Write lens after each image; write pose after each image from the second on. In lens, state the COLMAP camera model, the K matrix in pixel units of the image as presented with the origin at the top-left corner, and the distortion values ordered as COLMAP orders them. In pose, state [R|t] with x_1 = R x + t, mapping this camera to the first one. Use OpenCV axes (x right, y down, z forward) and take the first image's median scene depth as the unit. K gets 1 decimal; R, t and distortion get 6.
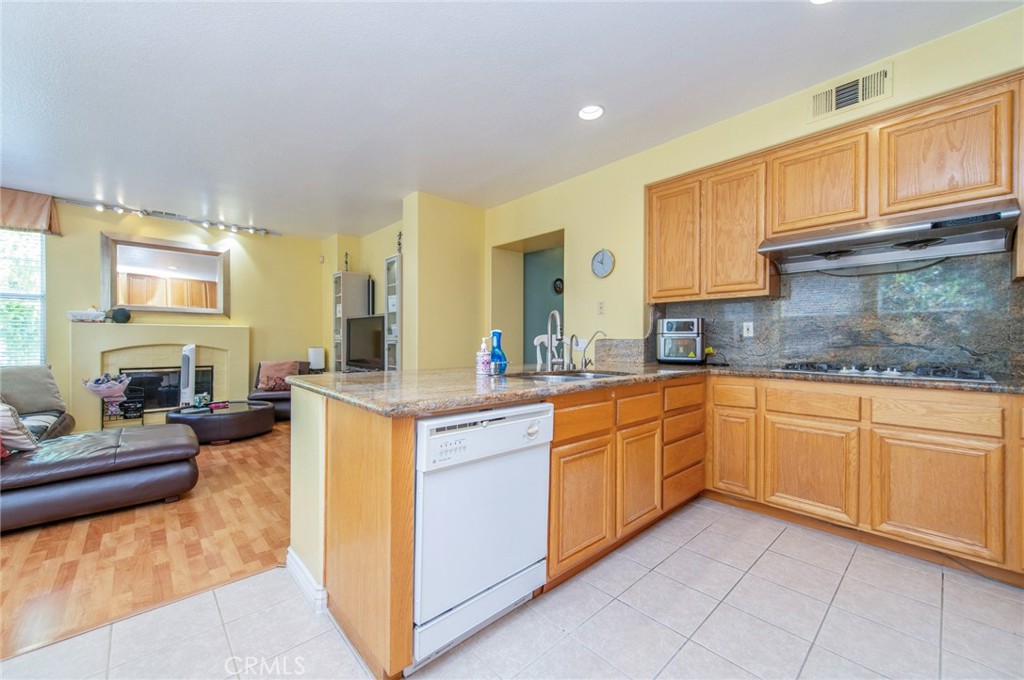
lens RADIAL K [[399.7, 0, 517.0], [0, 399.7, 340.7], [0, 0, 1]] dist [0.017491, -0.004995]
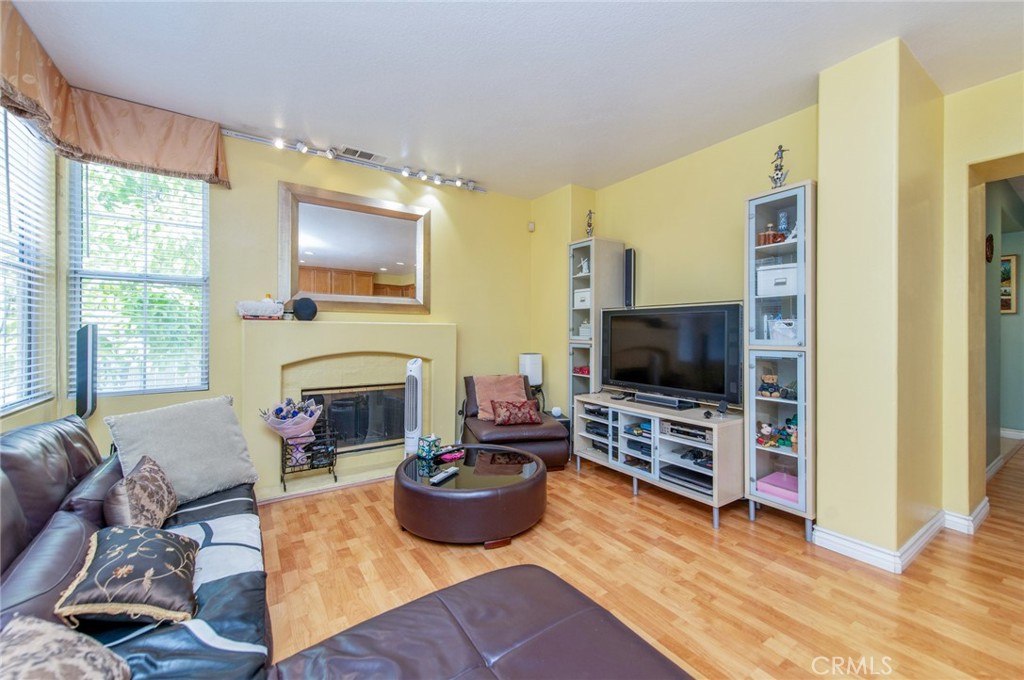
lens RADIAL K [[399.7, 0, 512.0], [0, 399.7, 331.1], [0, 0, 1]] dist [0.017491, -0.004995]
pose [[0.988541, -0.000916, -0.150949, -0.555671], [-0.000113, 0.999977, -0.006808, -0.022246], [0.150951, 0.006747, 0.988518, 0.413262]]
